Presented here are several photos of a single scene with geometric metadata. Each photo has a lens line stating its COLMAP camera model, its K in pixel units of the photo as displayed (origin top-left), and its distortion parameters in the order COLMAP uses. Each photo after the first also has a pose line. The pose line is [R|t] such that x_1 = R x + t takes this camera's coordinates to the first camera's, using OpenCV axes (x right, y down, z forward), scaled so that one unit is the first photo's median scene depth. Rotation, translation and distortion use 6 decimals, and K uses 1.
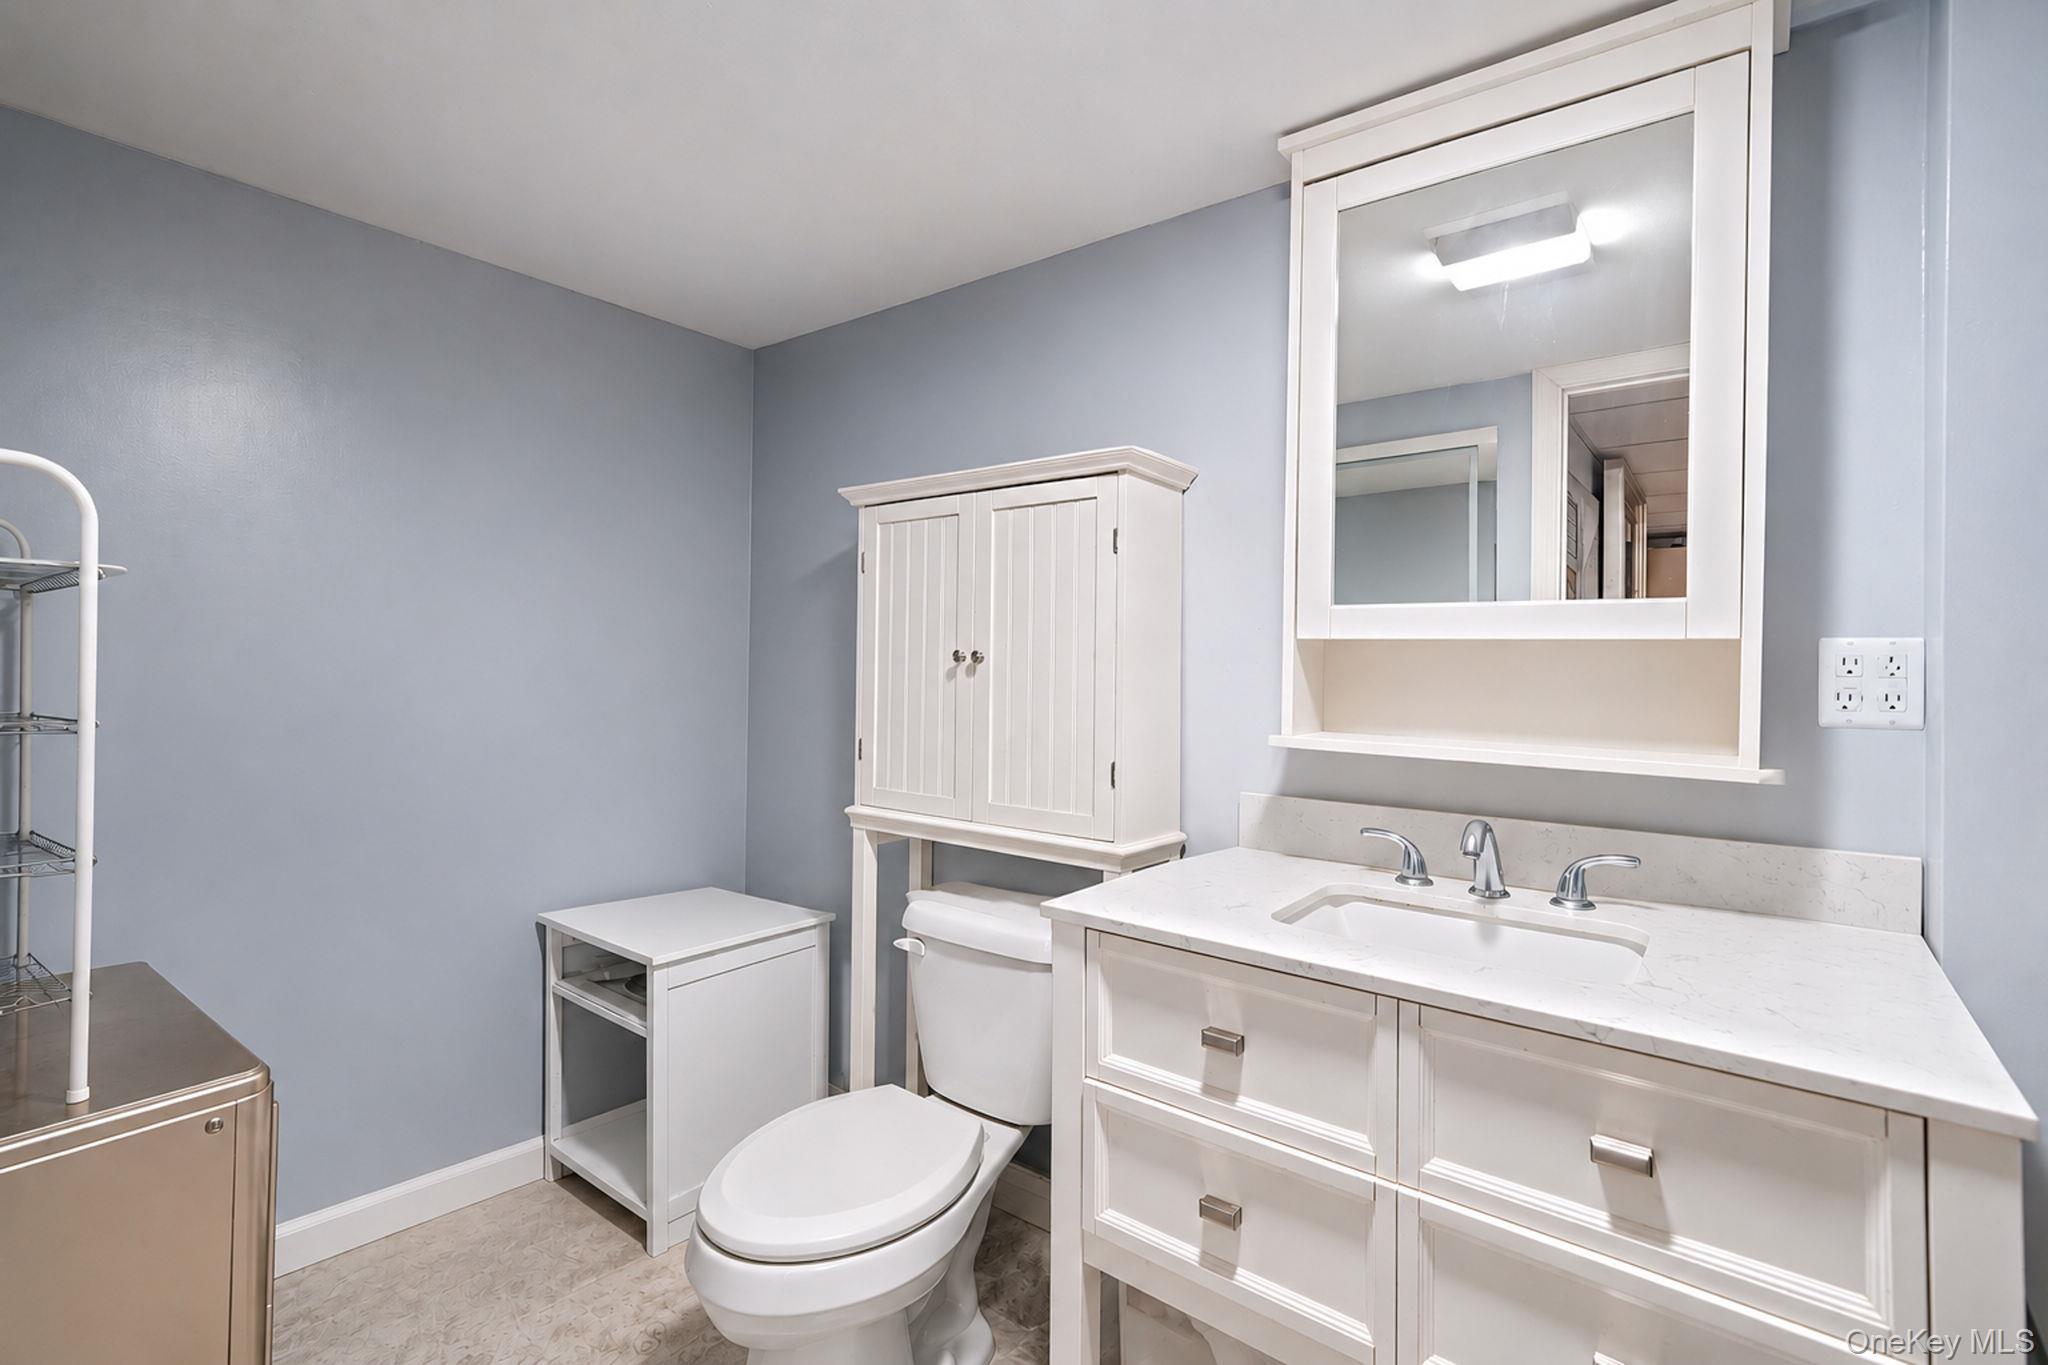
lens RADIAL K [[913.9, 0, 1027.8], [0, 913.9, 670.1], [0, 0, 1]] dist [0.001510, 0.000305]
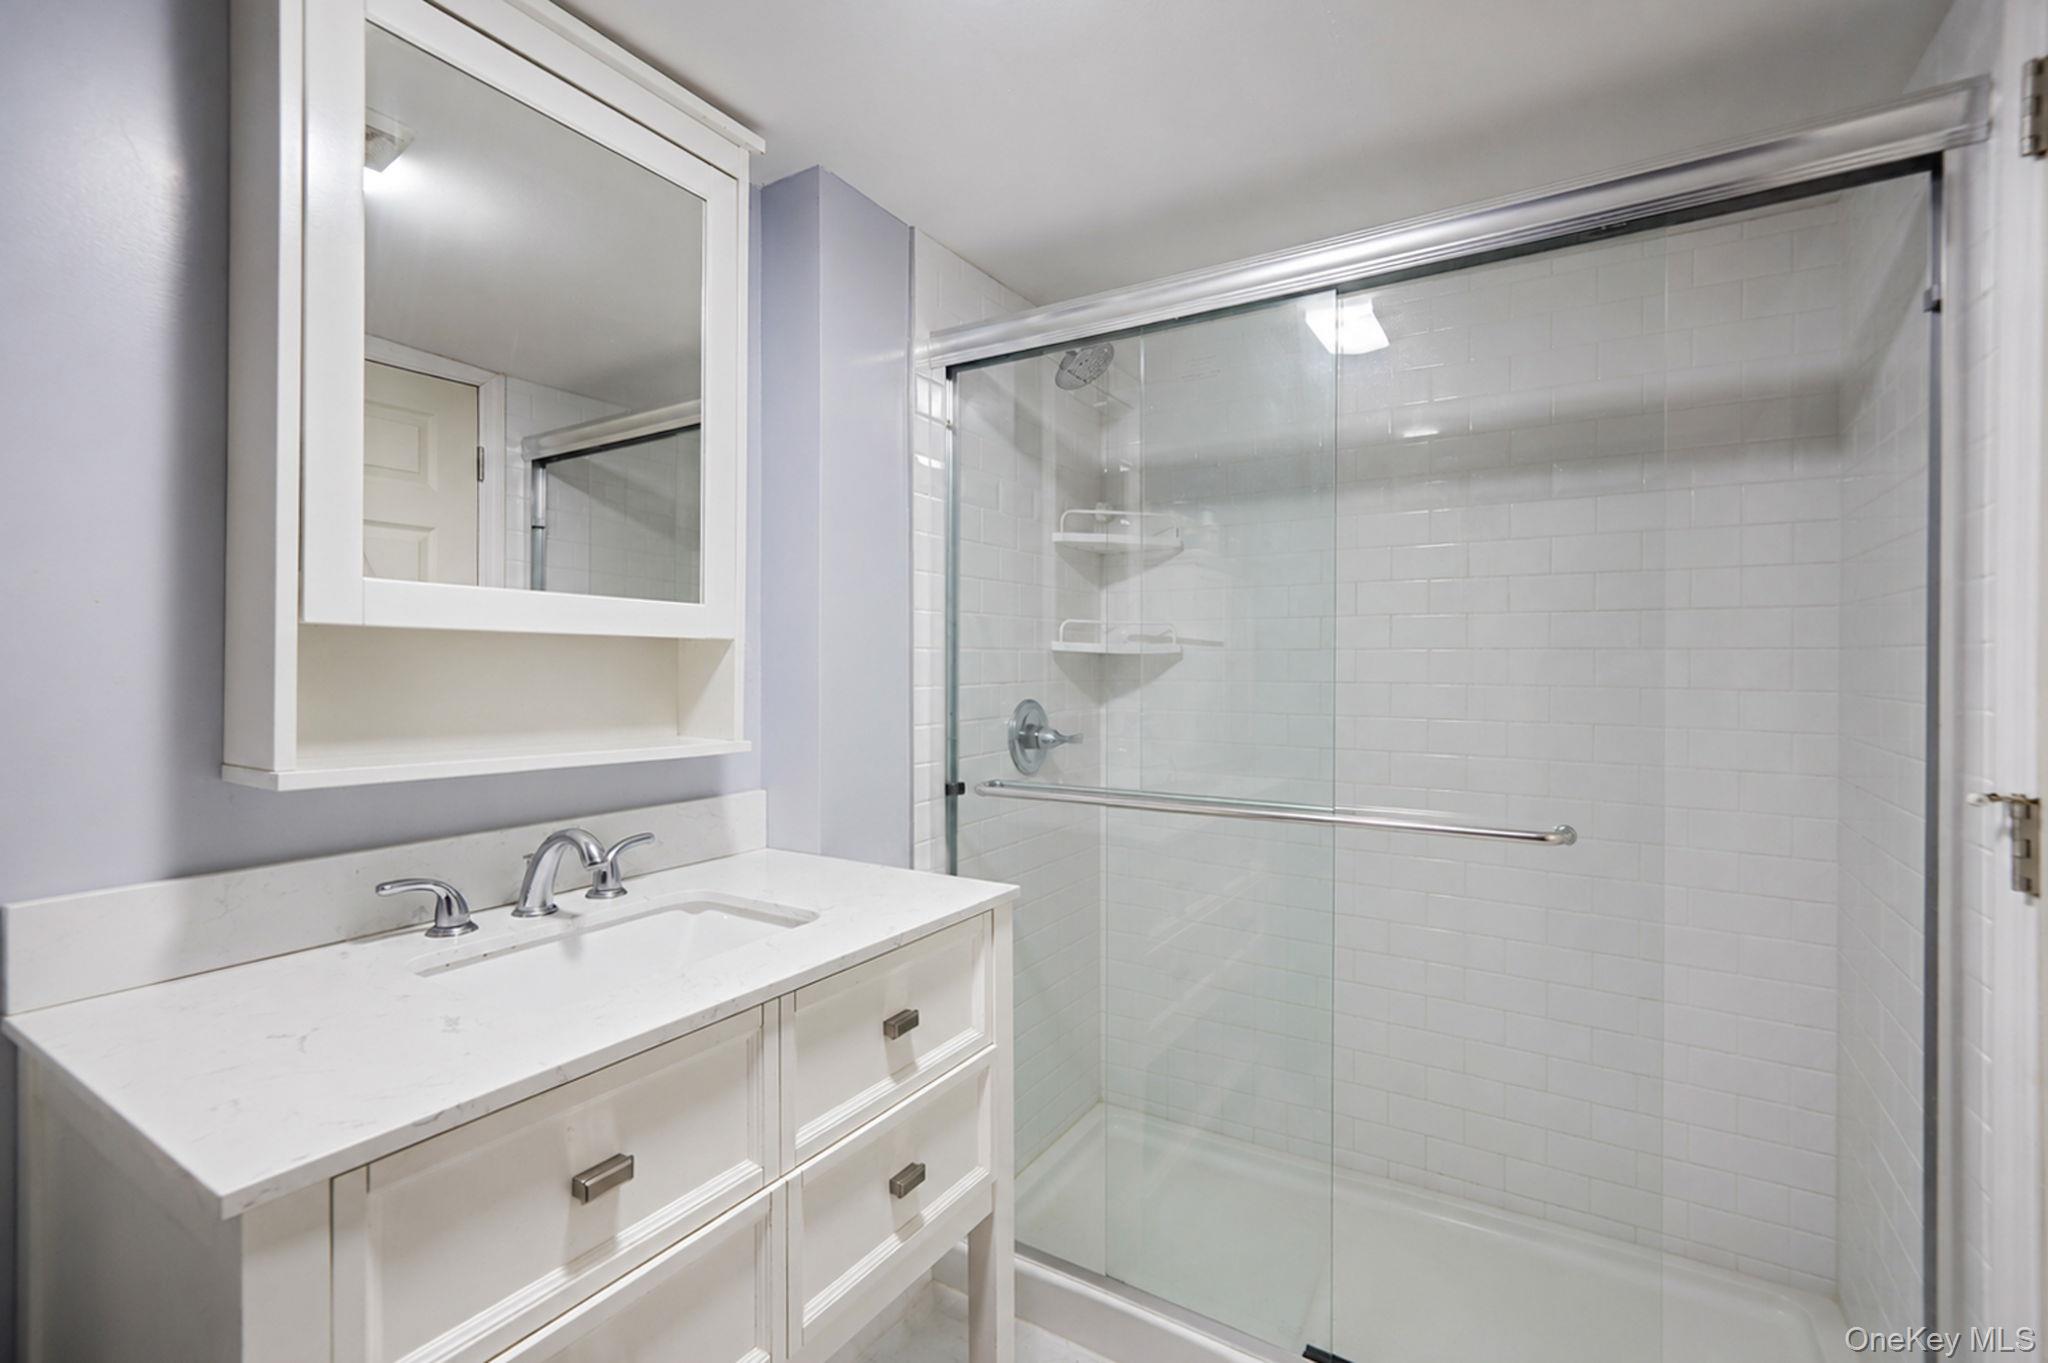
lens RADIAL K [[913.9, 0, 1027.8], [0, 913.9, 669.1], [0, 0, 1]] dist [0.001510, 0.000305]
pose [[-0.107045, -0.017660, 0.994097, -0.528131], [0.001357, 0.999839, 0.017908, -0.014151], [-0.994253, 0.003266, -0.107004, 0.719669]]
